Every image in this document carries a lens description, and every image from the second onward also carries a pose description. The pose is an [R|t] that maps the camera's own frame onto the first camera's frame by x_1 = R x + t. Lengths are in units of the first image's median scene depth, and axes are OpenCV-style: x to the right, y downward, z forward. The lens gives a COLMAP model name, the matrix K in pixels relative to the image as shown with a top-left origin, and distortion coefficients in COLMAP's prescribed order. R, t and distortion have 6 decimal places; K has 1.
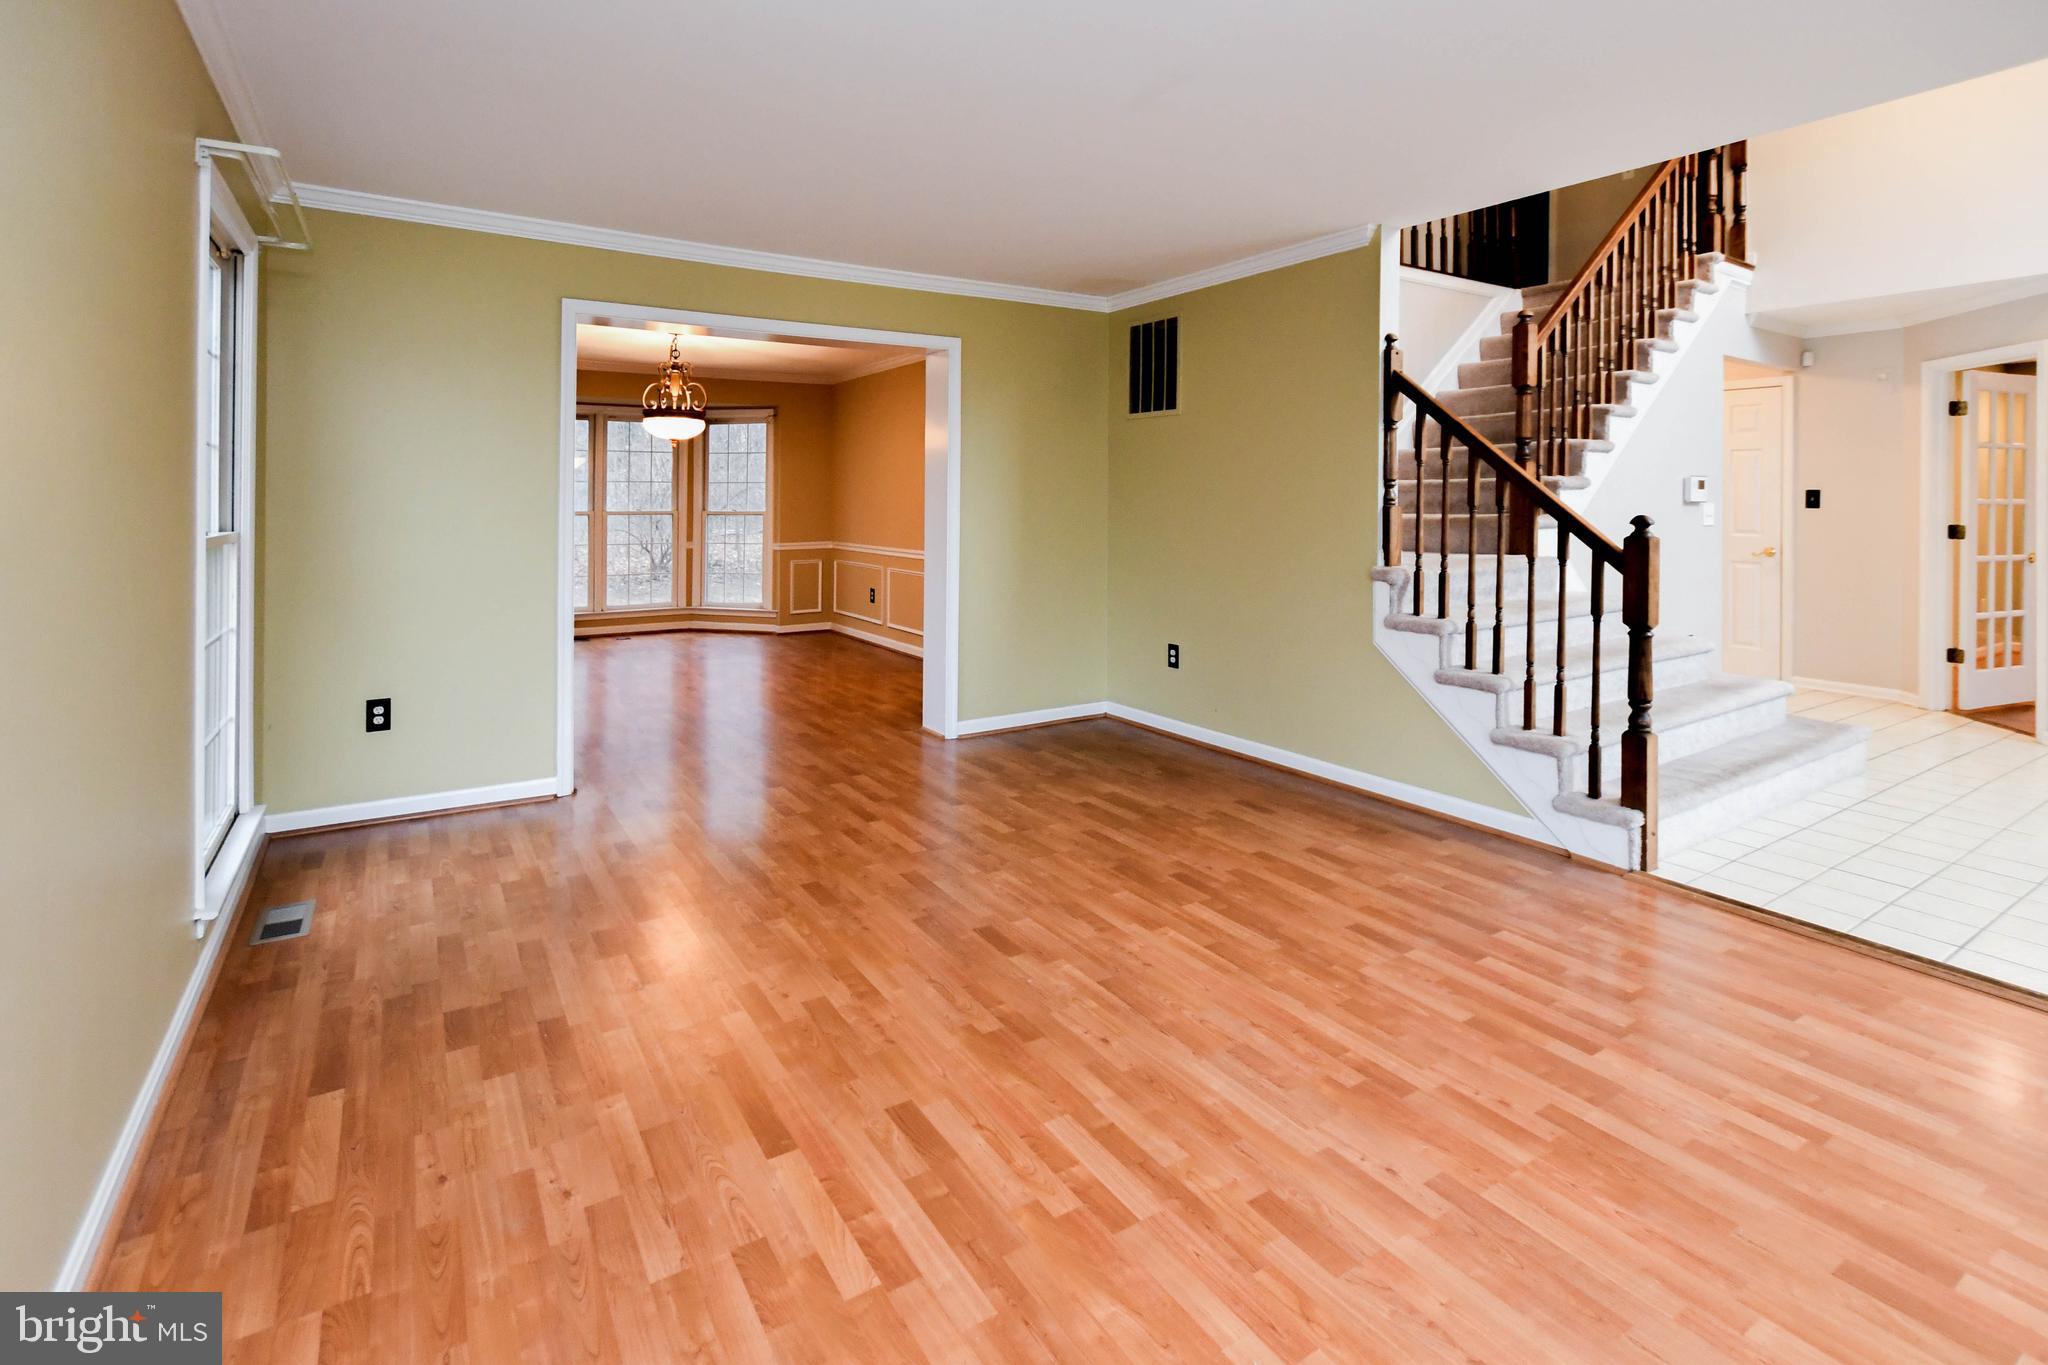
lens RADIAL K [[970.8, 0, 1011.9], [0, 970.8, 503.2], [0, 0, 1]] dist [-0.004081, 0.000141]
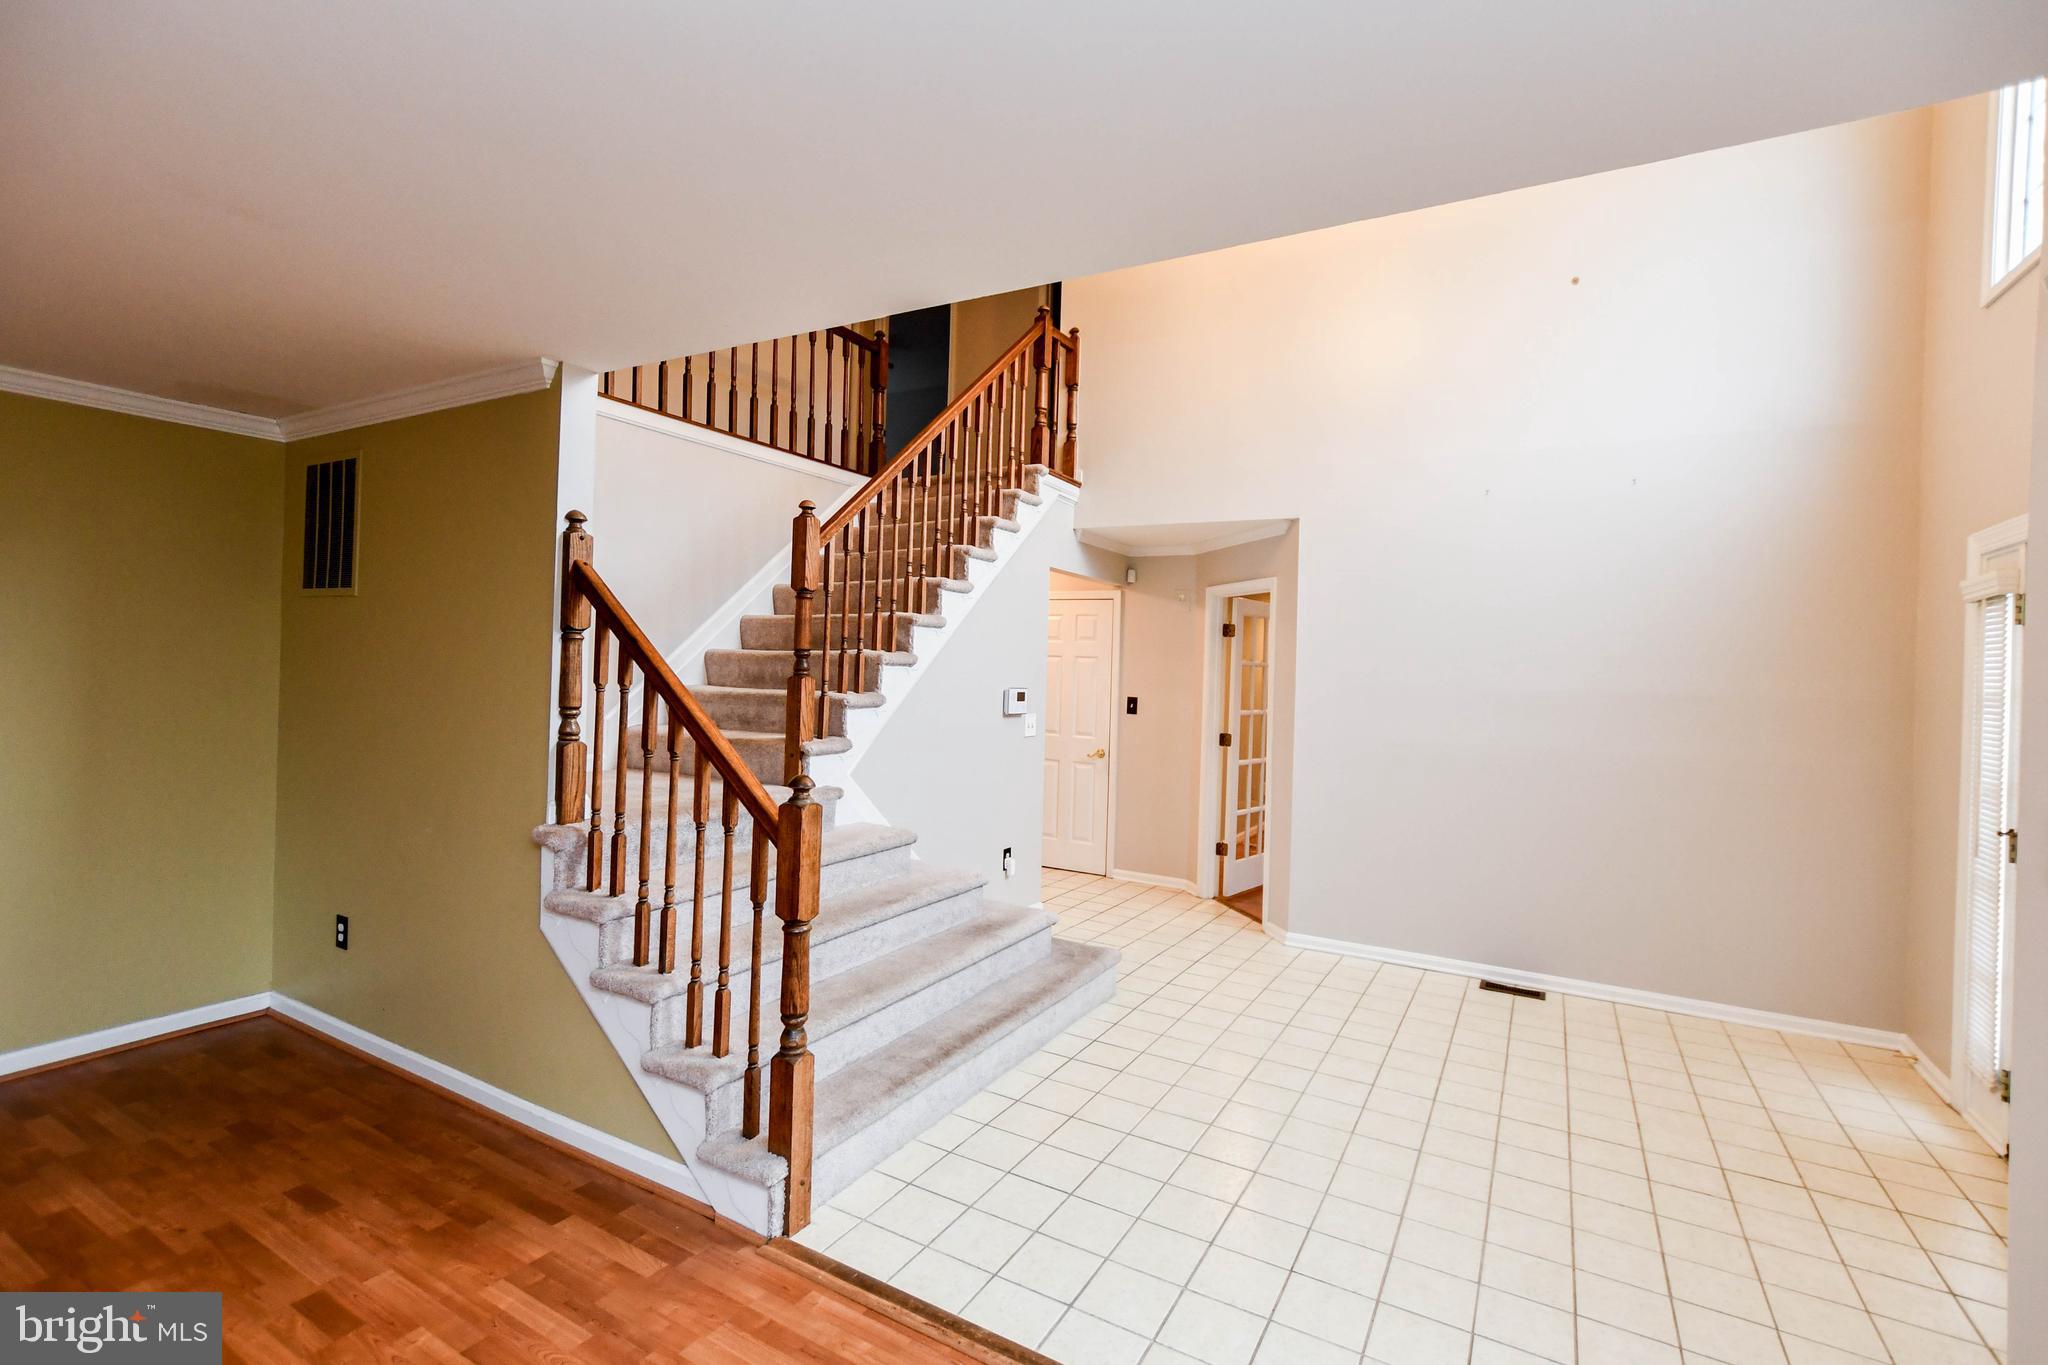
lens RADIAL K [[944.4, 0, 1020.2], [0, 944.4, 670.0], [0, 0, 1]] dist [0.001665, -0.000132]
pose [[0.884859, 0.024976, 0.465190, 0.294501], [-0.027096, 0.999631, -0.002129, -0.050400], [-0.465071, -0.010721, 0.885208, 0.159927]]
